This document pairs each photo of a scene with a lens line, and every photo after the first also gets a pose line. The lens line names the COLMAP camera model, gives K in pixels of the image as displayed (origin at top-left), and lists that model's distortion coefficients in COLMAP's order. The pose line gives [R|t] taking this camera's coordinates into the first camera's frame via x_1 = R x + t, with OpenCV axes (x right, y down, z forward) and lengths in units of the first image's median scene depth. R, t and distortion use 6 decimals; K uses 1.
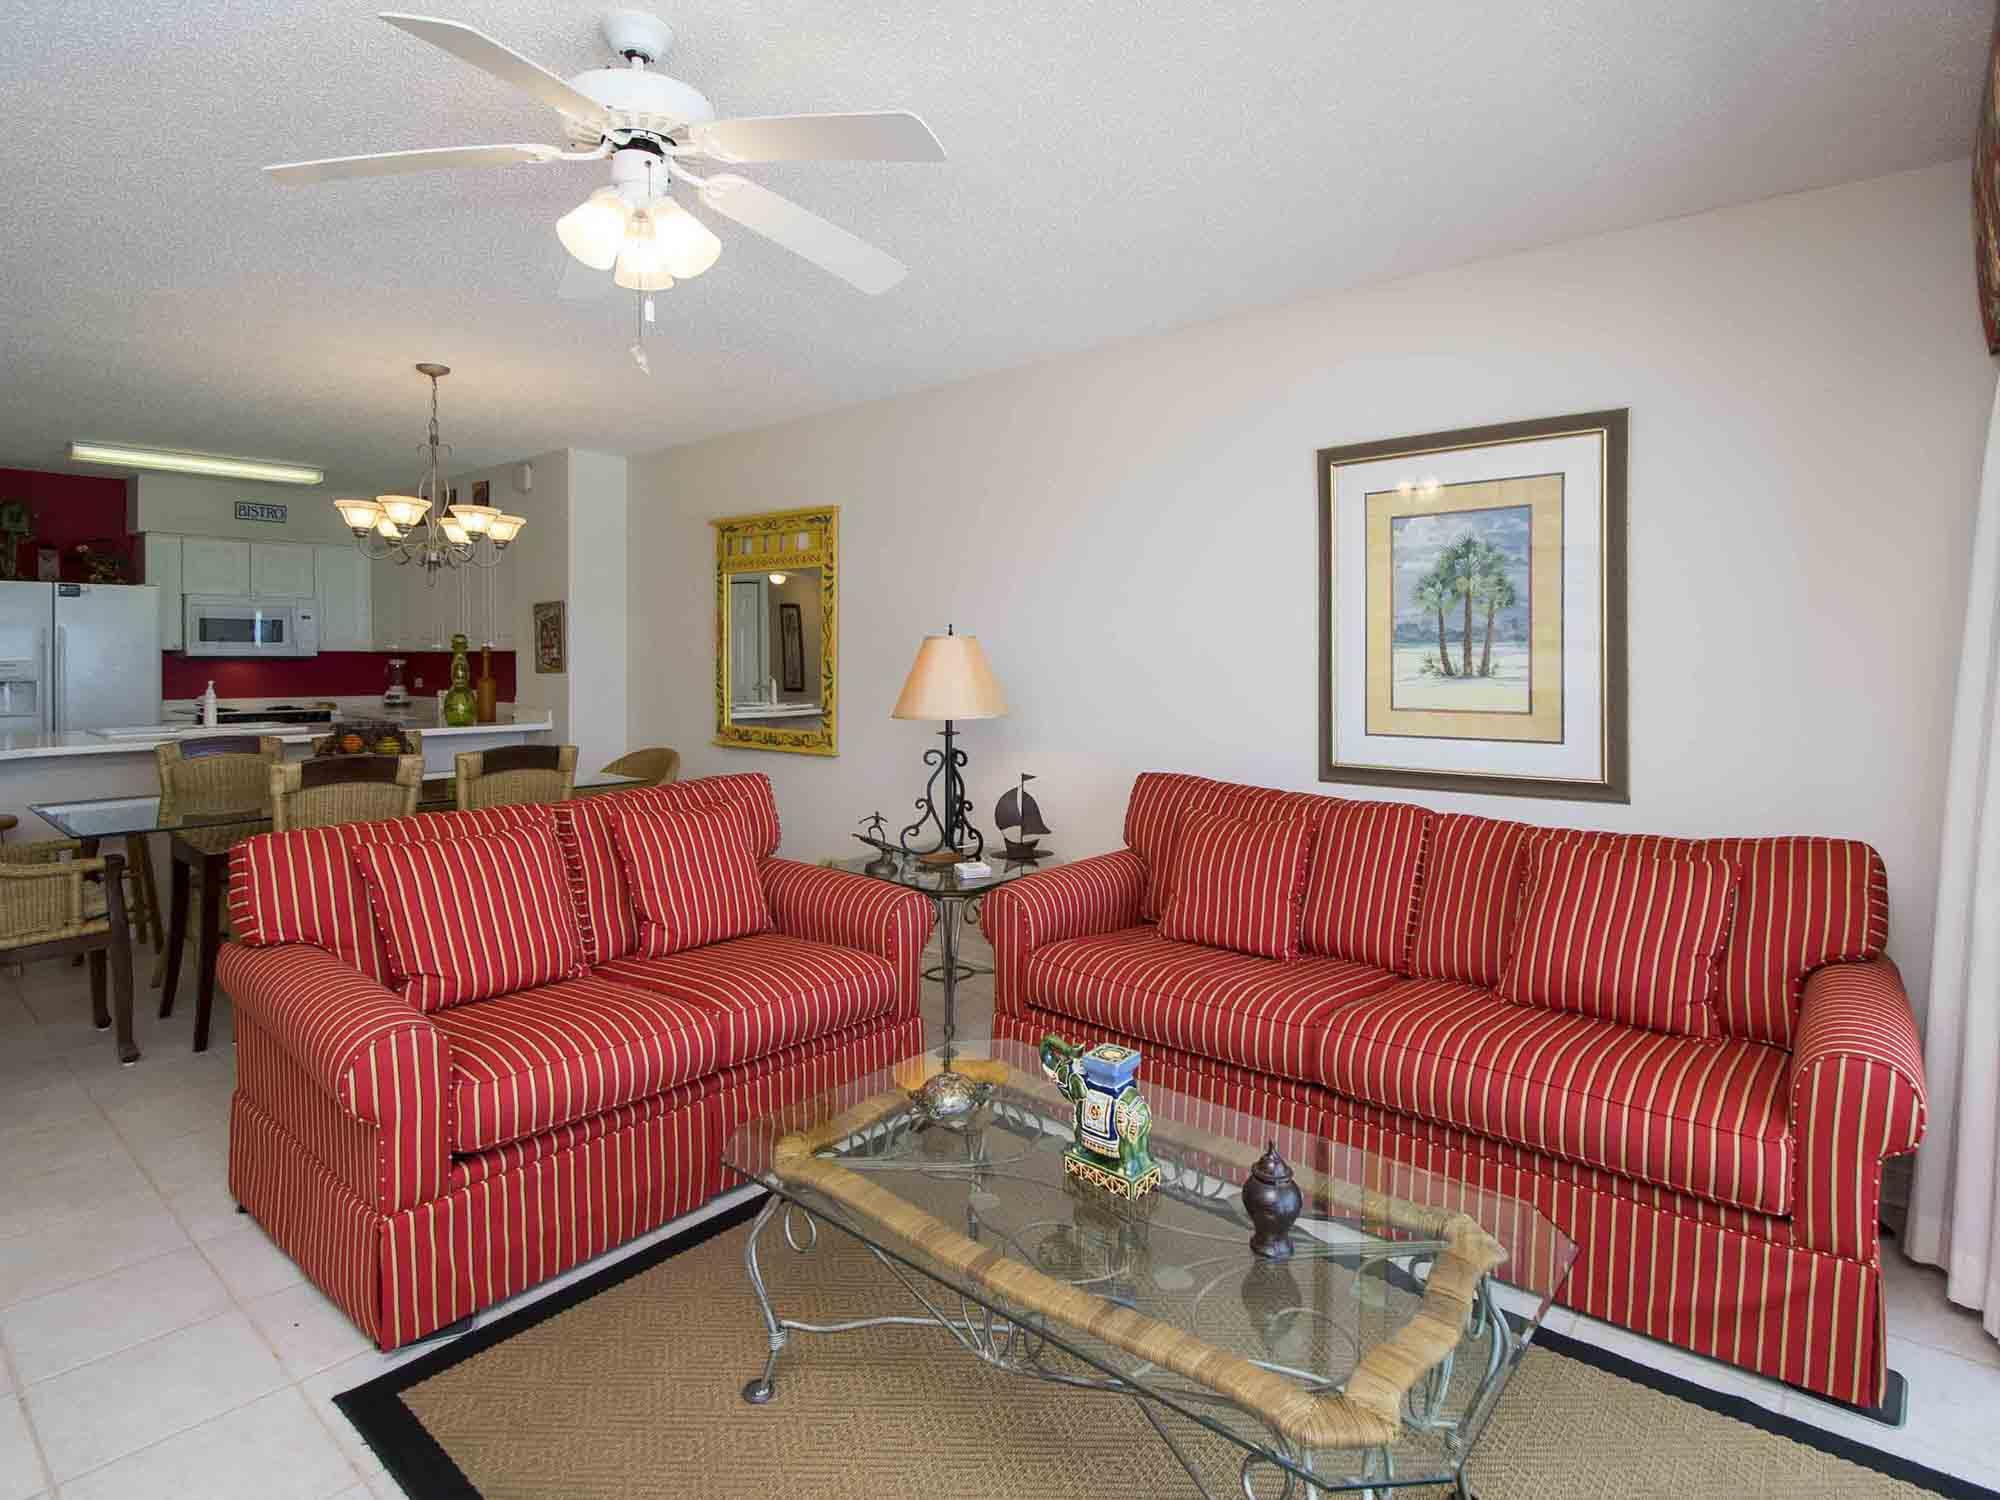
lens RADIAL K [[1056.2, 0, 997.3], [0, 1056.2, 676.5], [0, 0, 1]] dist [-0.003885, -0.019858]
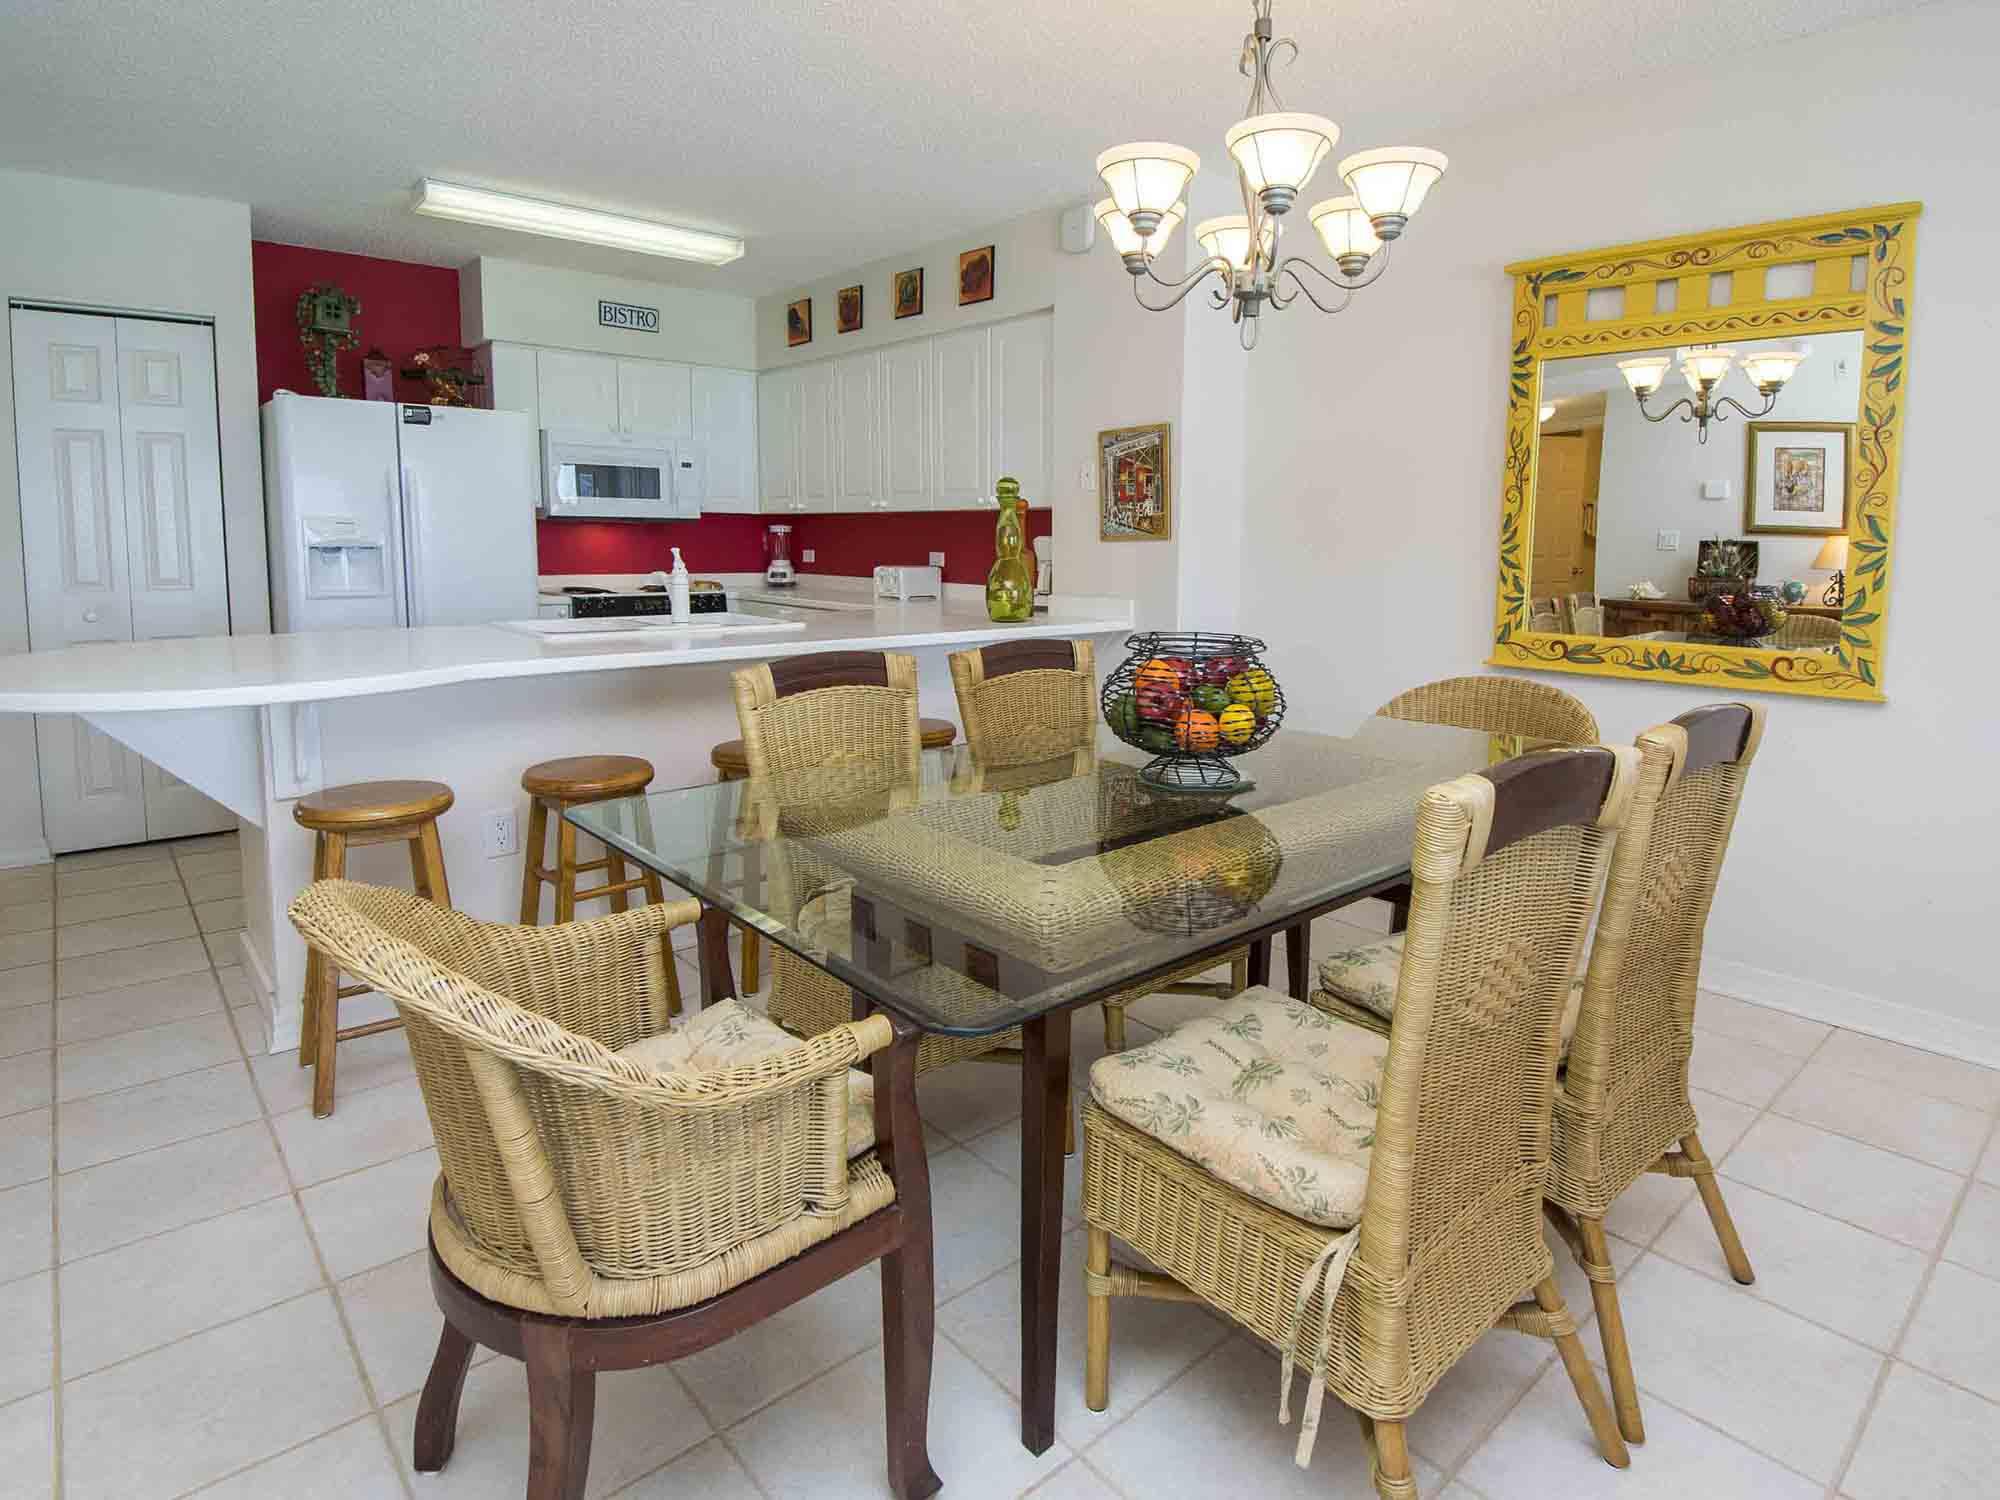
lens RADIAL K [[1056.2, 0, 1012.6], [0, 1056.2, 694.6], [0, 0, 1]] dist [-0.003885, -0.019858]
pose [[0.990439, 0.026016, -0.135475, -0.370592], [-0.008297, 0.991512, 0.129749, 0.006035], [0.137701, -0.127385, 0.982248, 0.318743]]
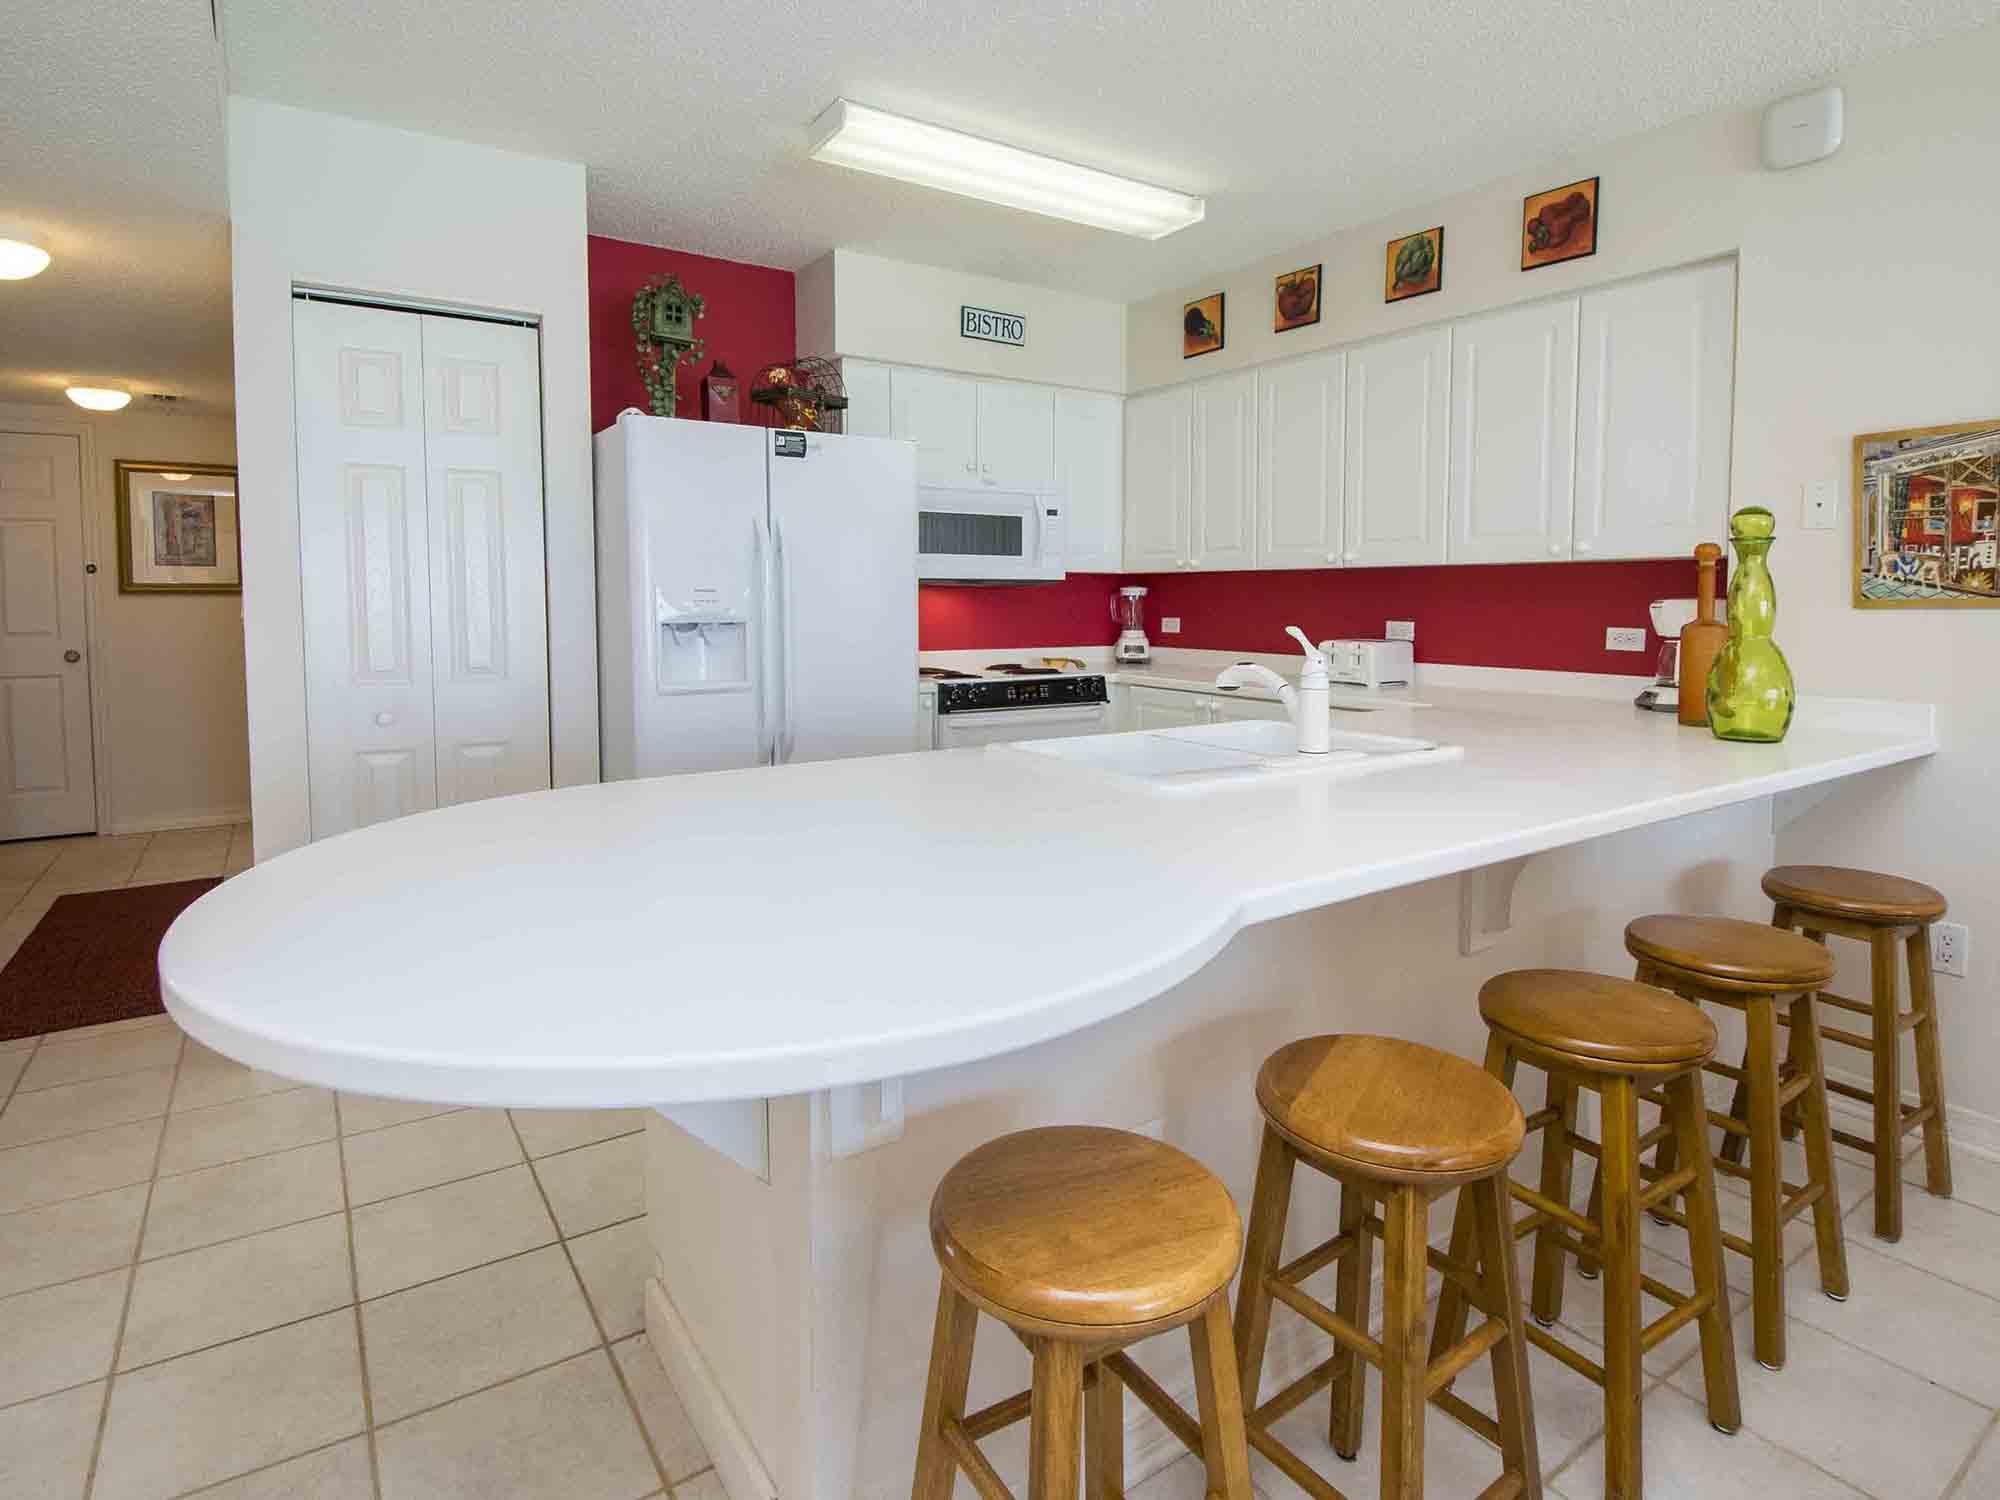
lens RADIAL K [[1056.2, 0, 993.6], [0, 1056.2, 719.8], [0, 0, 1]] dist [-0.003885, -0.019858]
pose [[0.959290, 0.028456, -0.280986, -0.593731], [-0.000839, 0.995194, 0.097921, 0.000527], [0.282421, -0.093699, 0.954703, 0.478656]]
